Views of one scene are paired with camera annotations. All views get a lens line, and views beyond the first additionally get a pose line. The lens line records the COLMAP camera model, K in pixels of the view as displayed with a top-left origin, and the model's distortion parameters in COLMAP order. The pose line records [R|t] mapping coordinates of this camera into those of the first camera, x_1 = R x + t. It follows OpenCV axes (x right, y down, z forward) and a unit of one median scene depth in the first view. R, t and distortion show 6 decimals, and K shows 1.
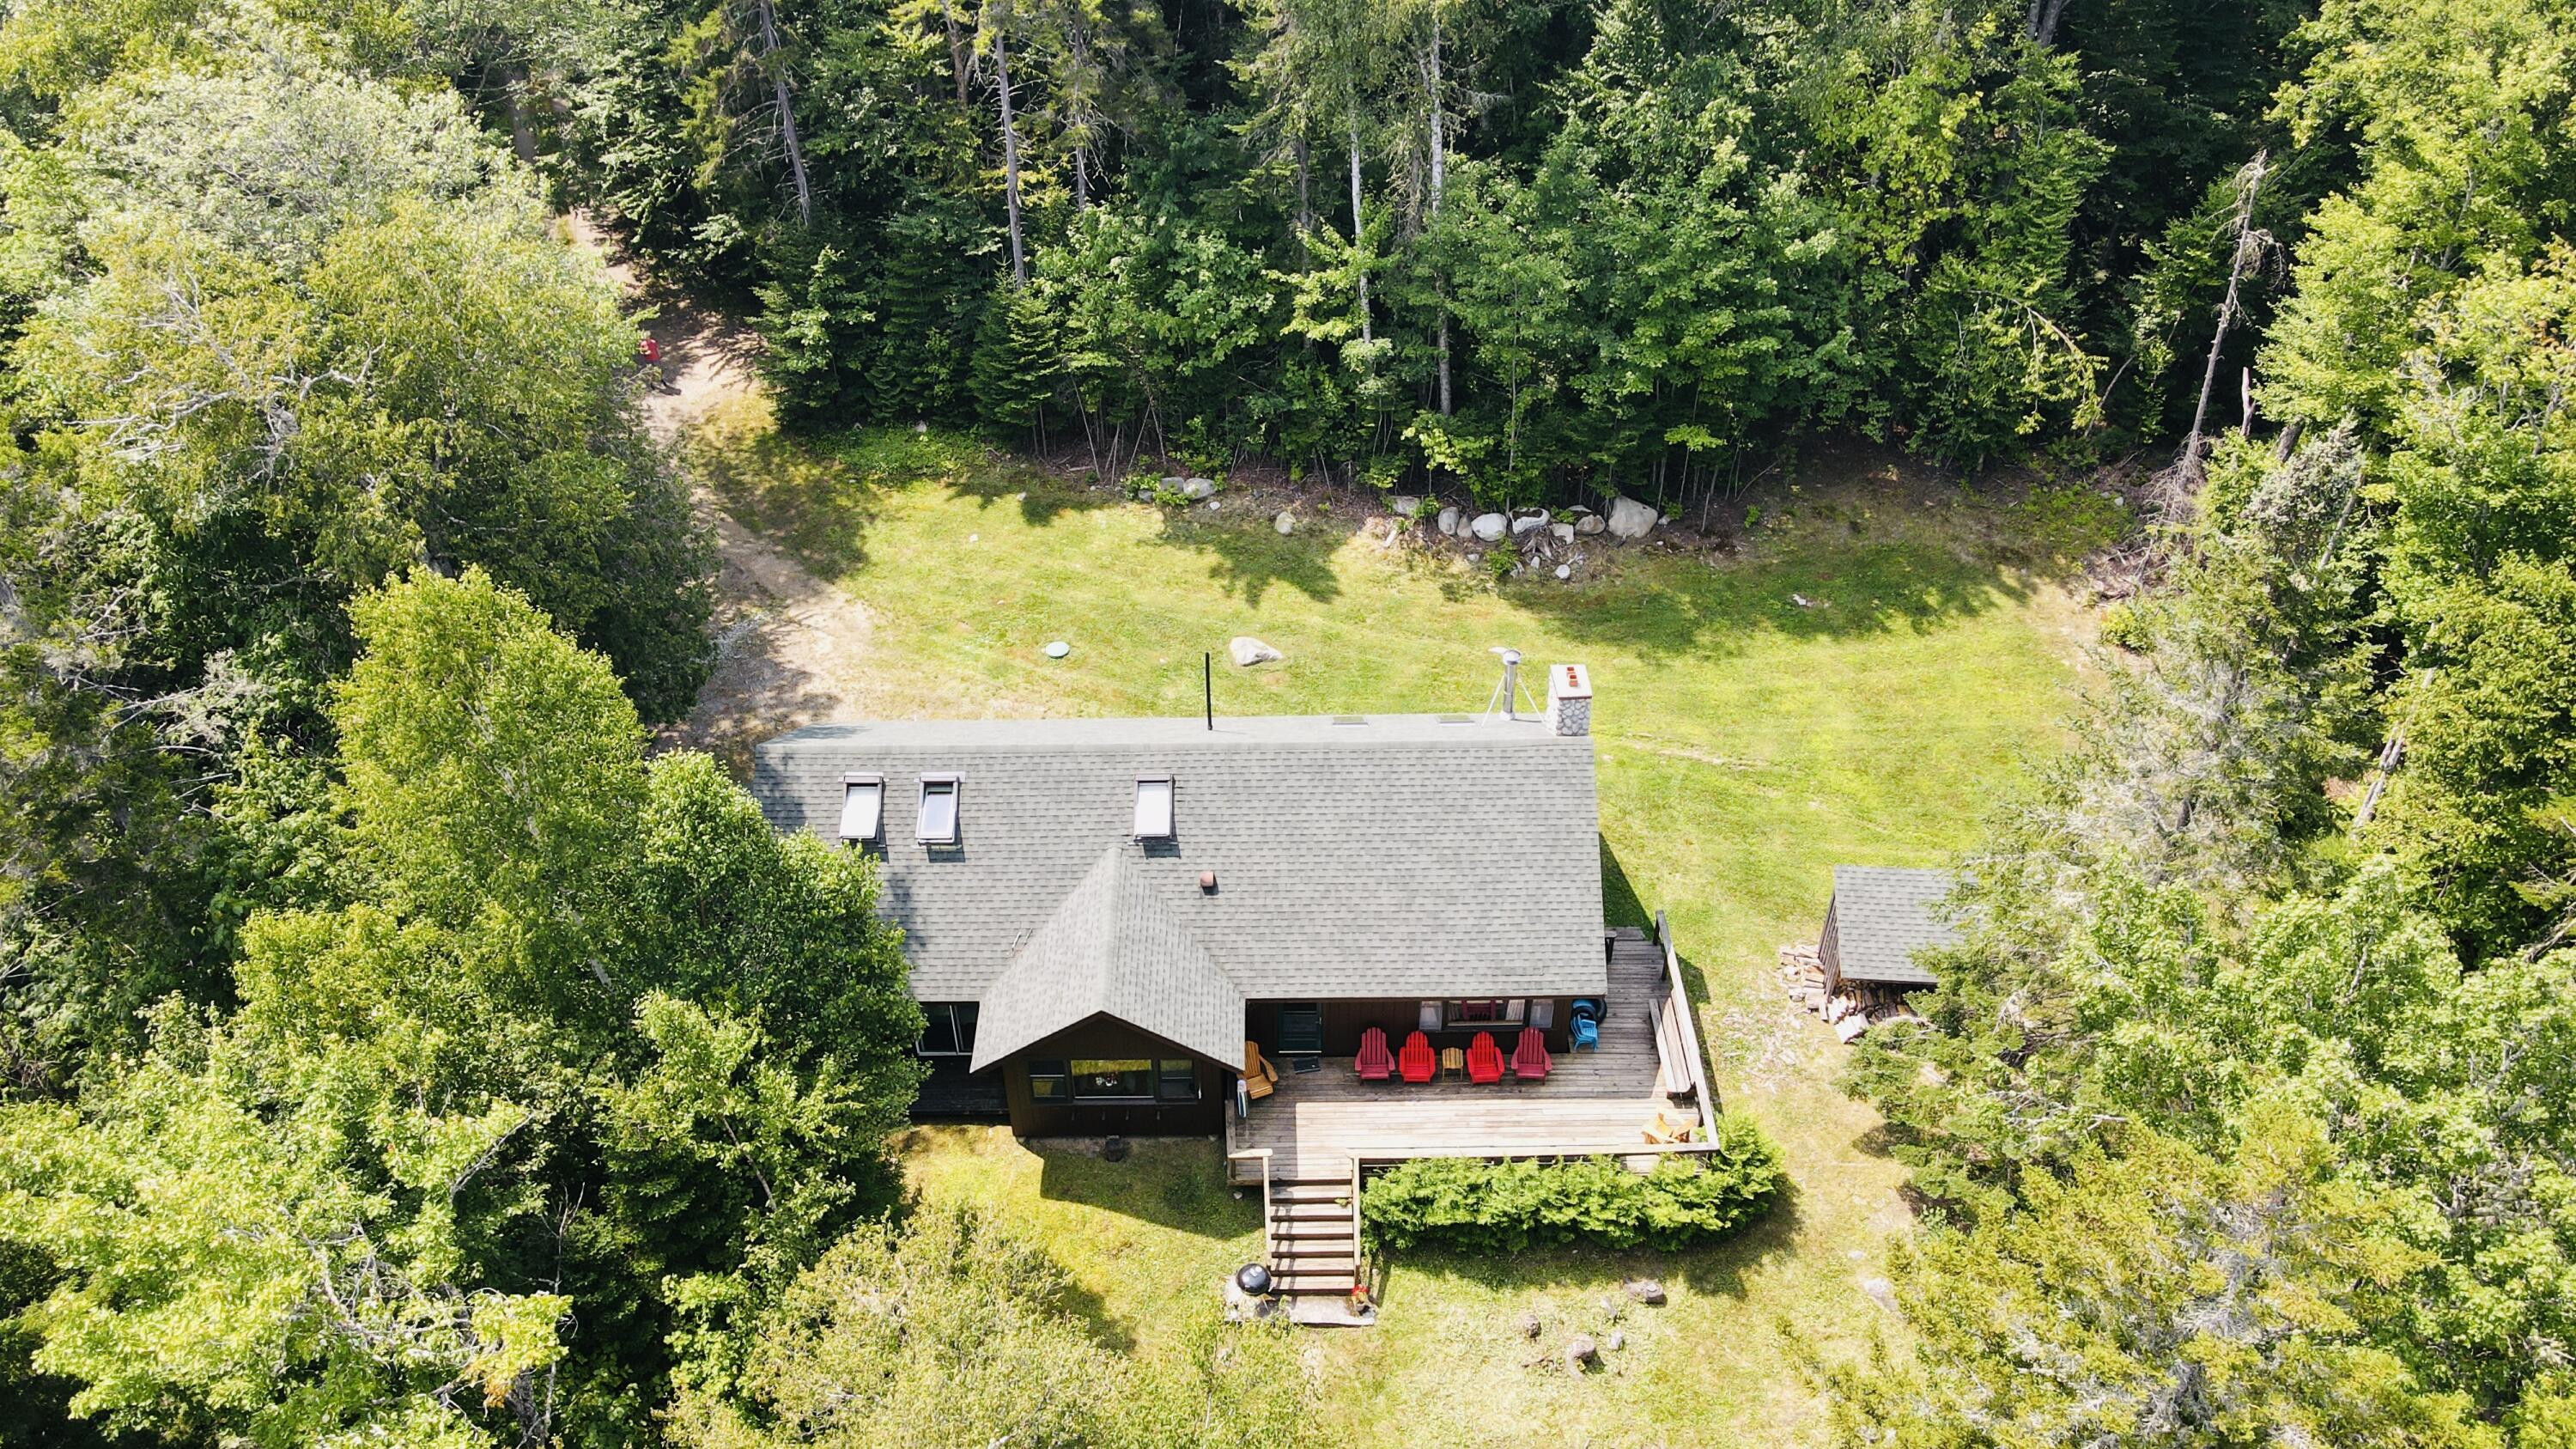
lens RADIAL K [[1894.9, 0, 1294.0], [0, 1894.9, 731.3], [0, 0, 1]] dist [0.010432, 0.016919]
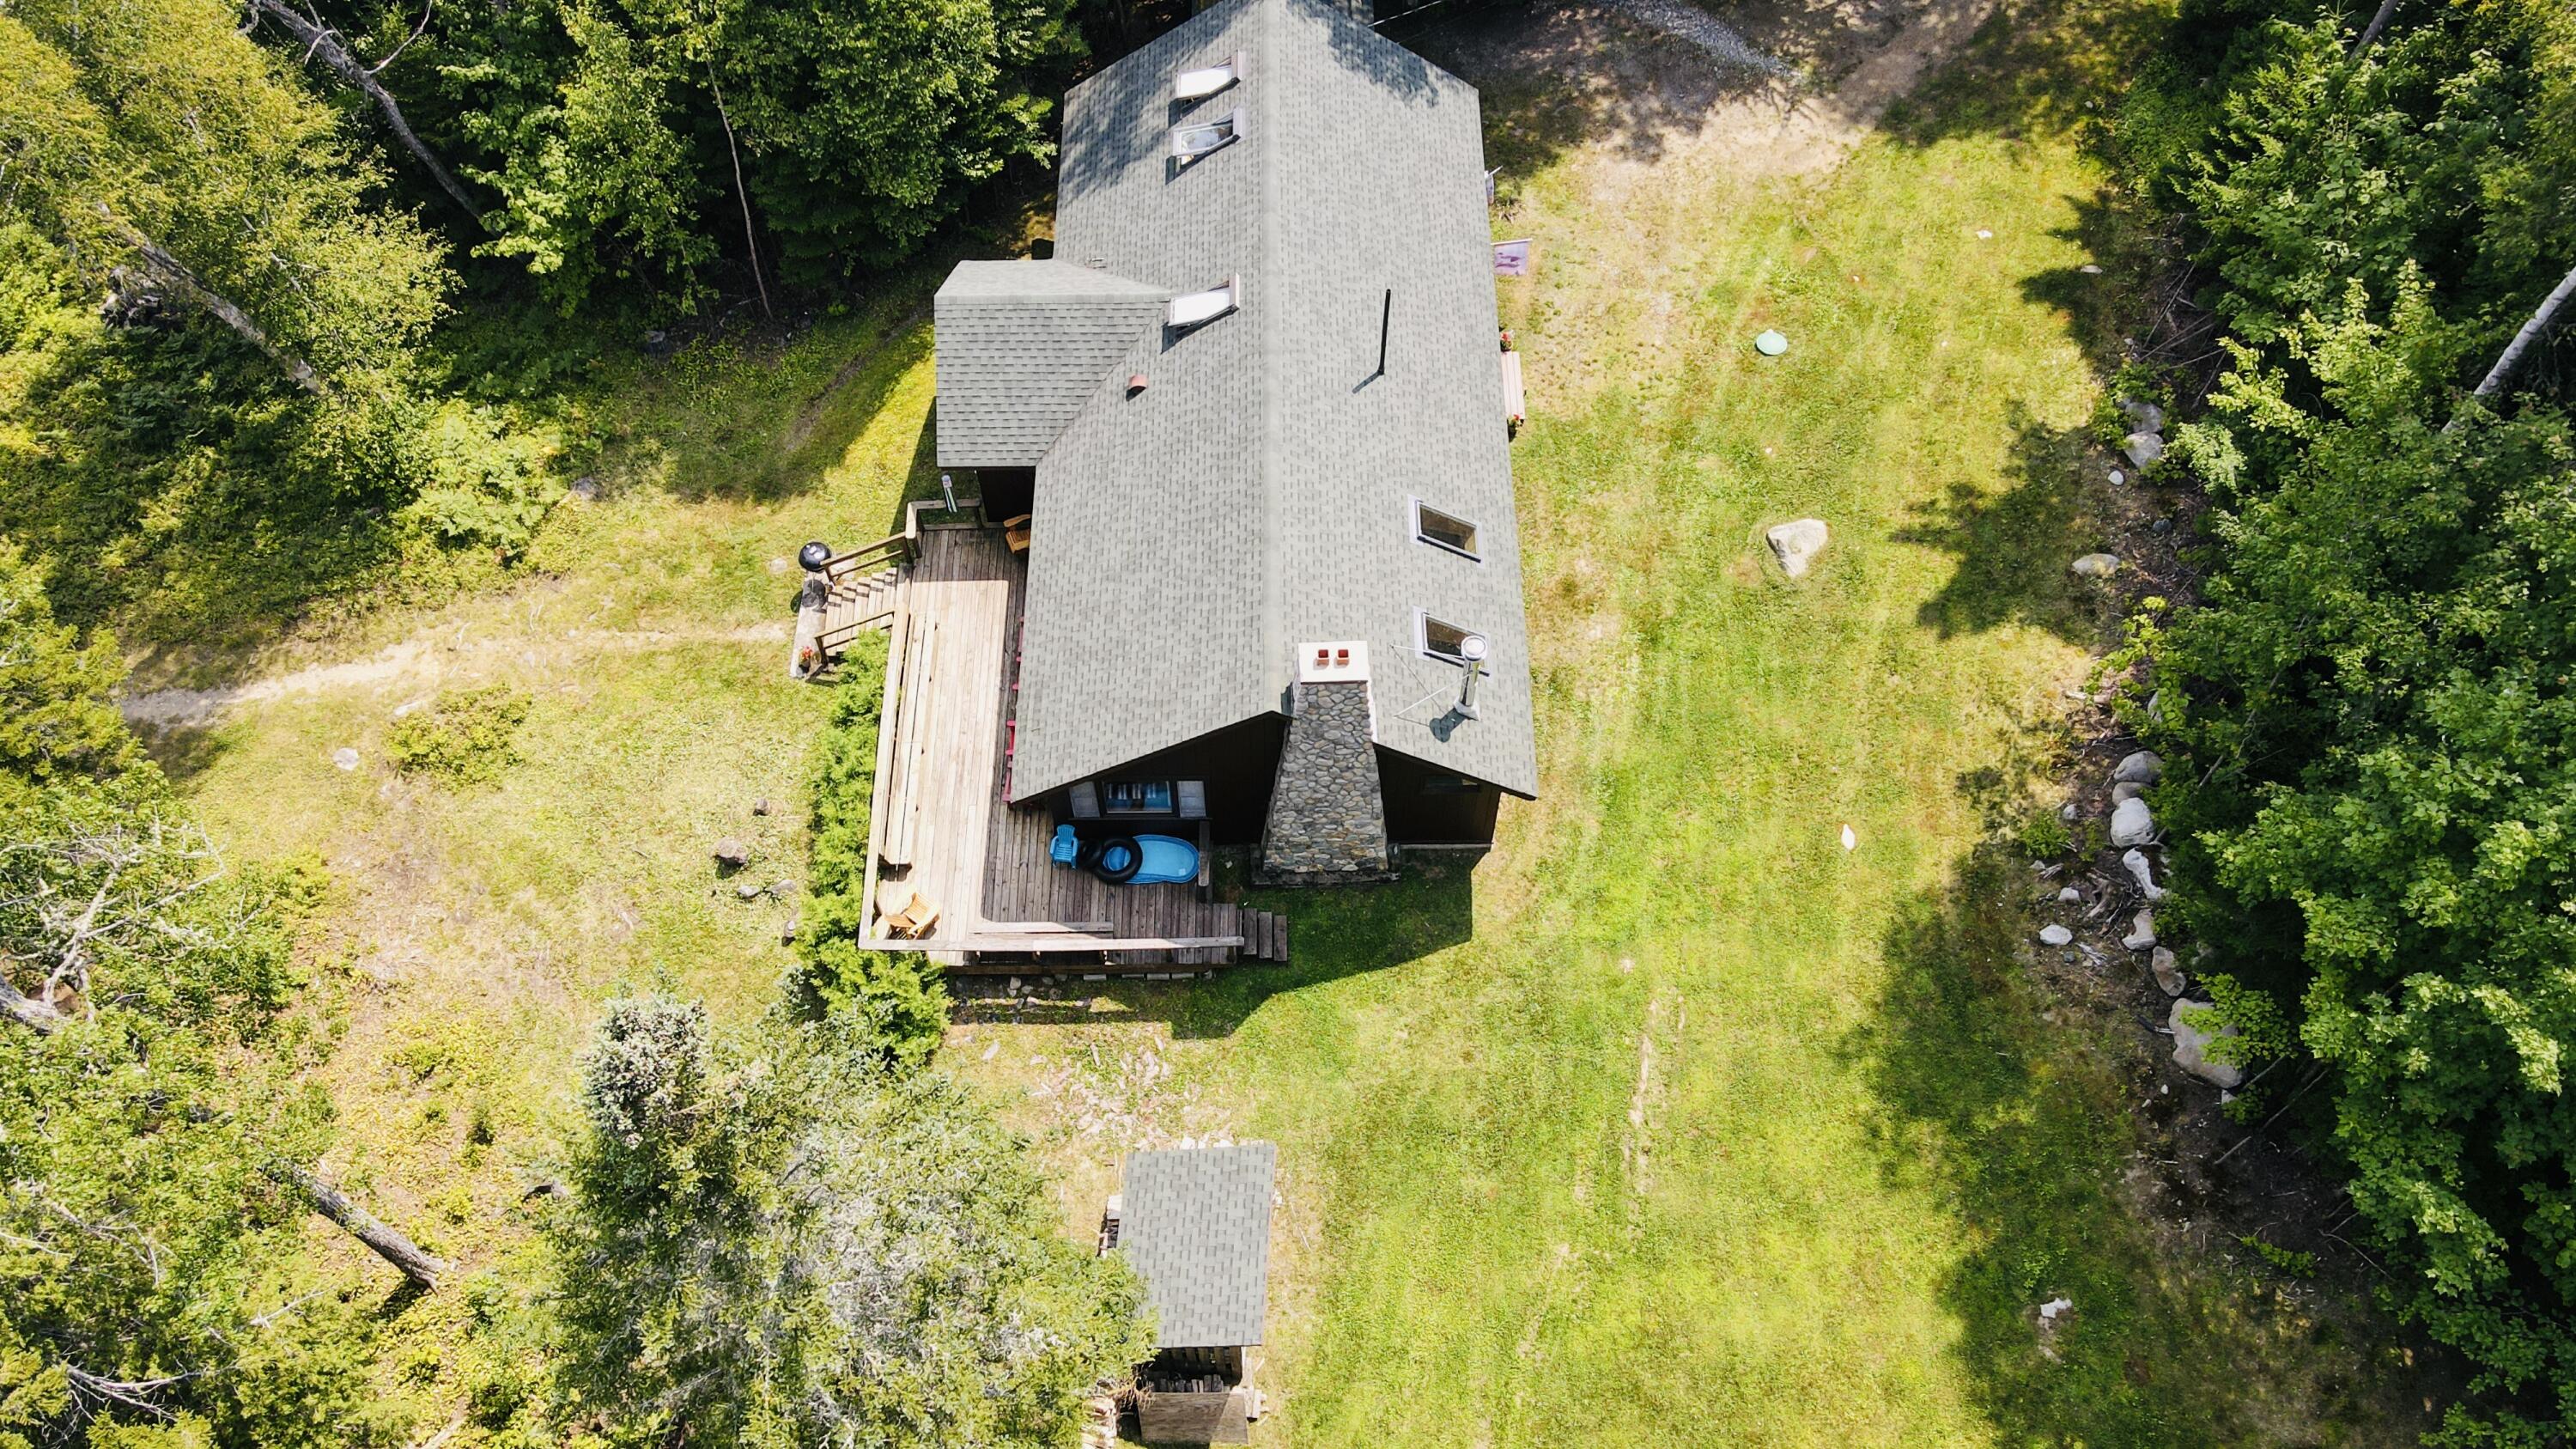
lens RADIAL K [[1894.9, 0, 1281.3], [0, 1894.9, 706.8], [0, 0, 1]] dist [0.010432, 0.016919]
pose [[0.002721, 0.863370, -0.504564, 0.393953], [-0.634284, 0.391569, 0.666602, -0.370303], [0.773095, 0.318223, 0.548687, 0.439137]]
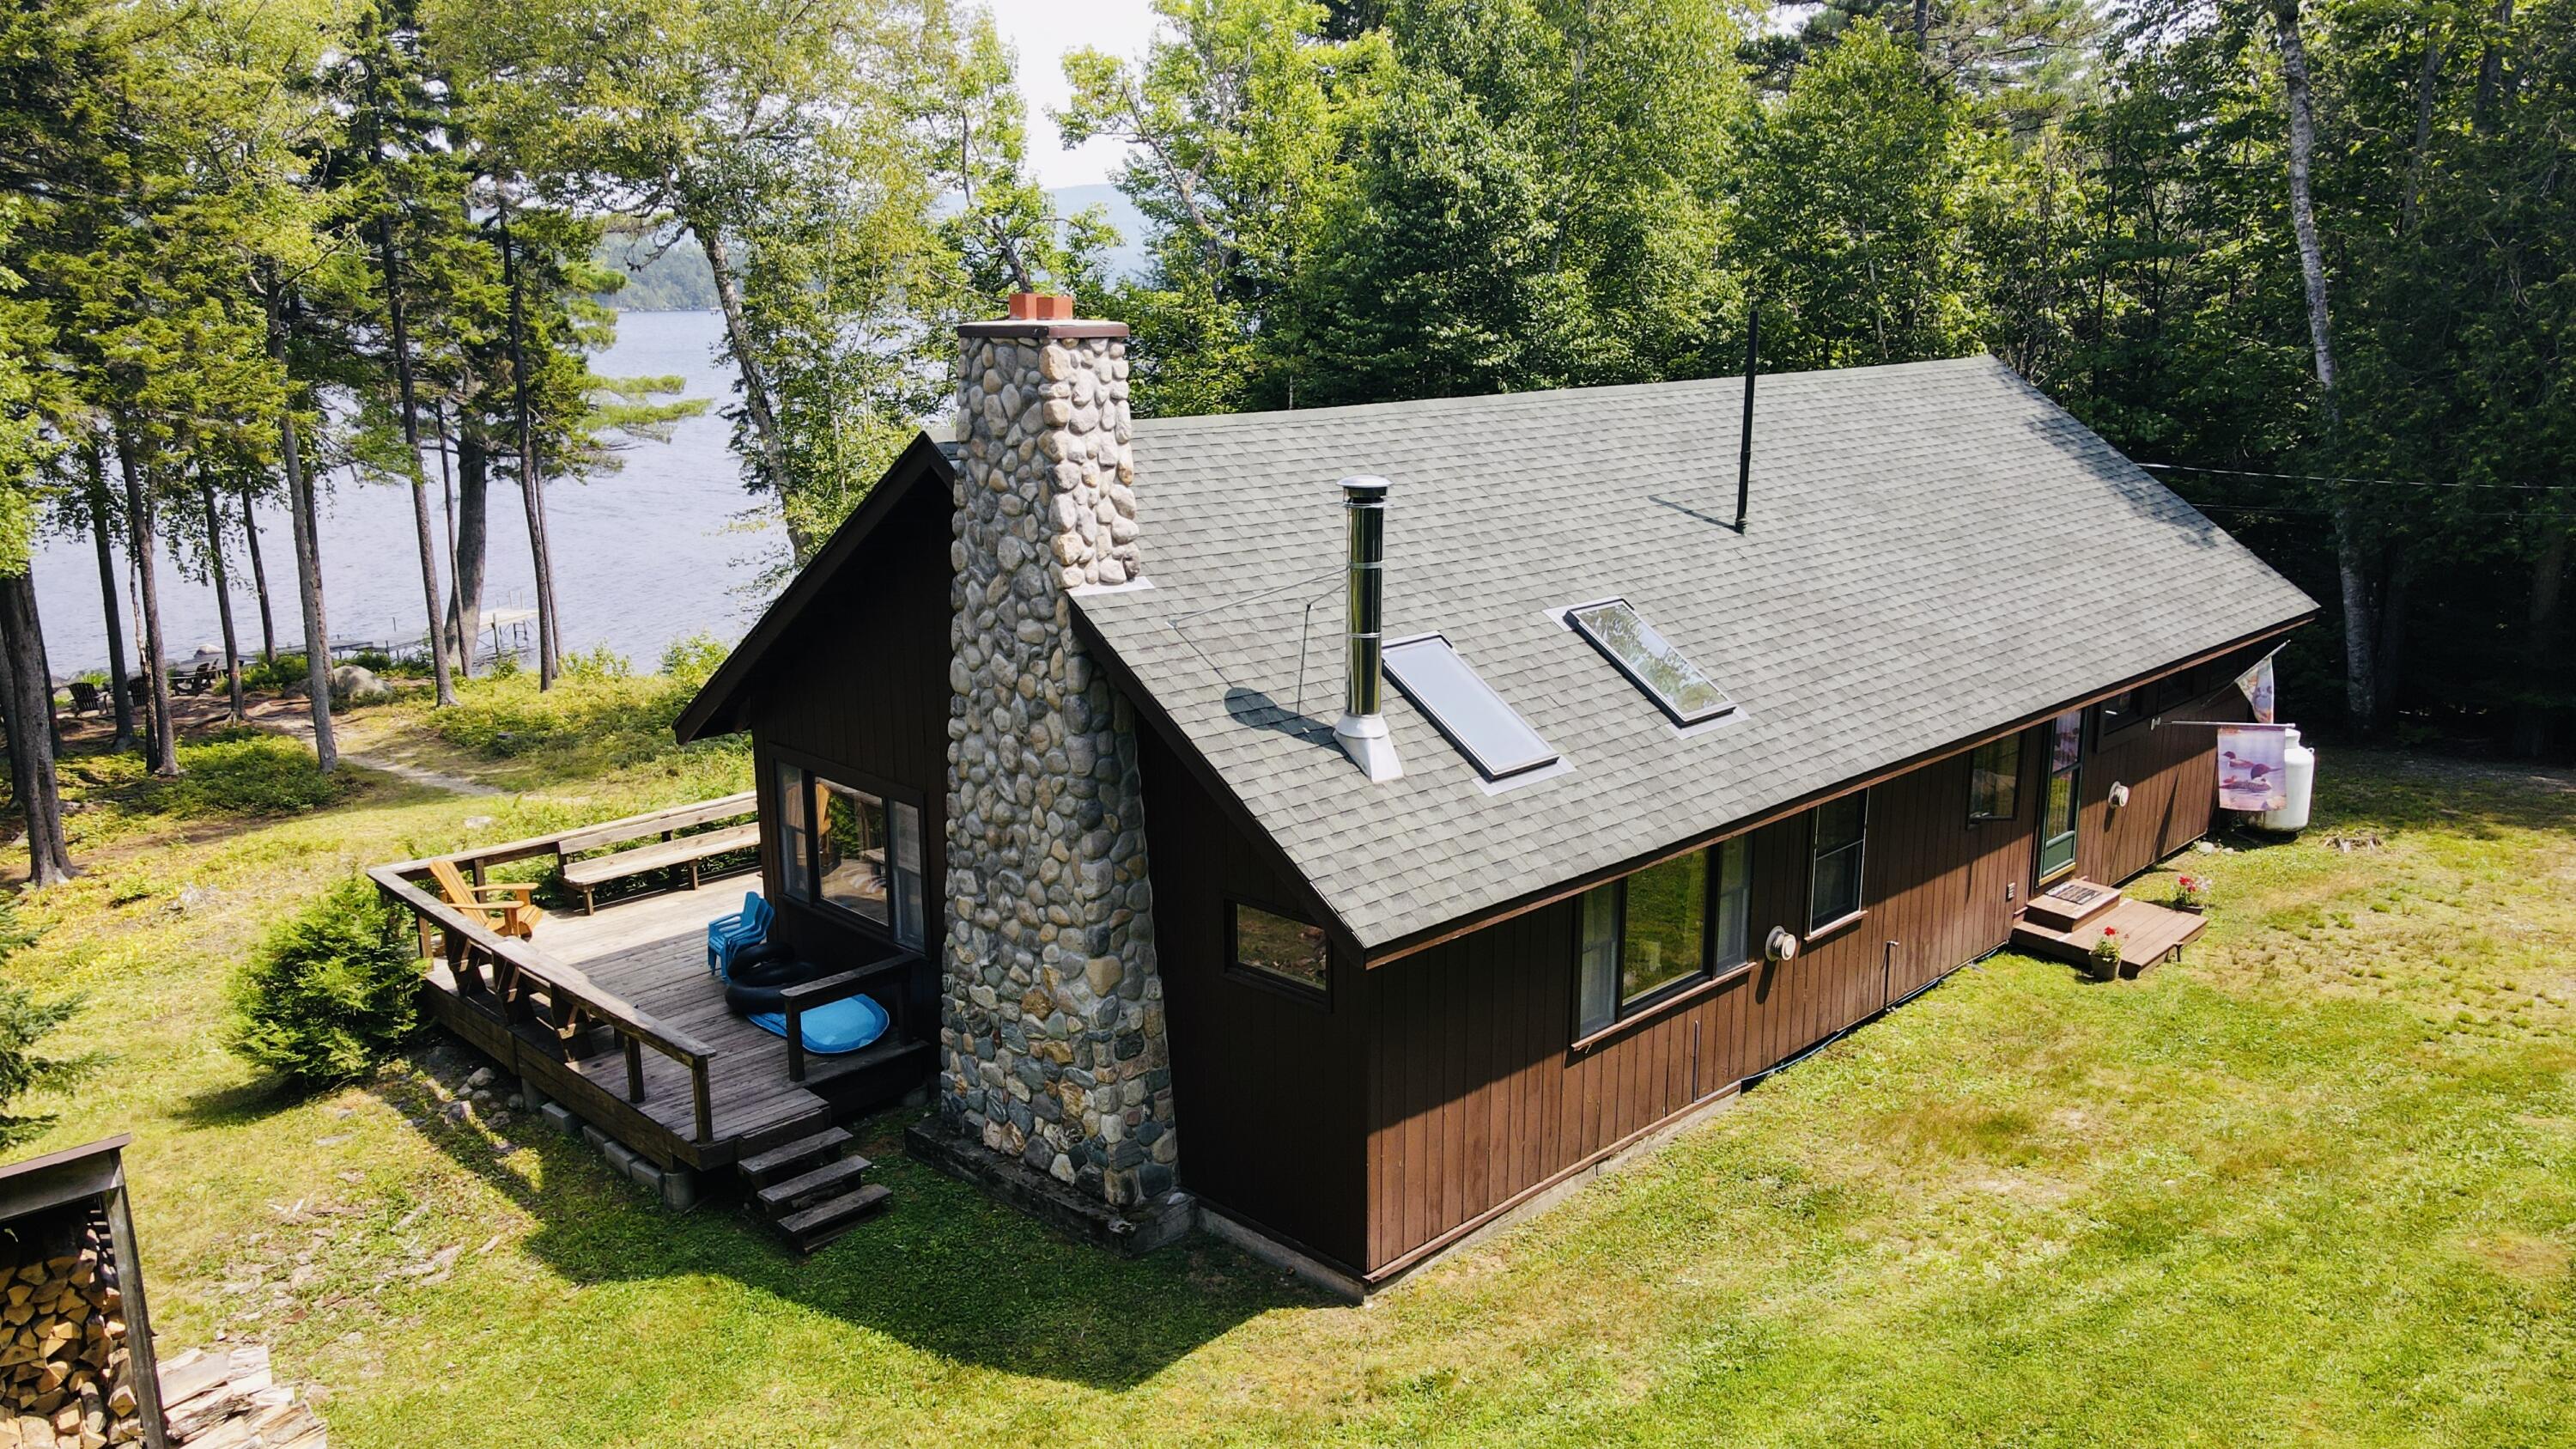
lens RADIAL K [[1894.9, 0, 1279.8], [0, 1894.9, 730.7], [0, 0, 1]] dist [0.010432, 0.016919]
pose [[-0.712334, 0.185347, -0.676925, 0.267414], [-0.431469, 0.645059, 0.630661, -0.161064], [0.553547, 0.741313, -0.379526, 0.899958]]
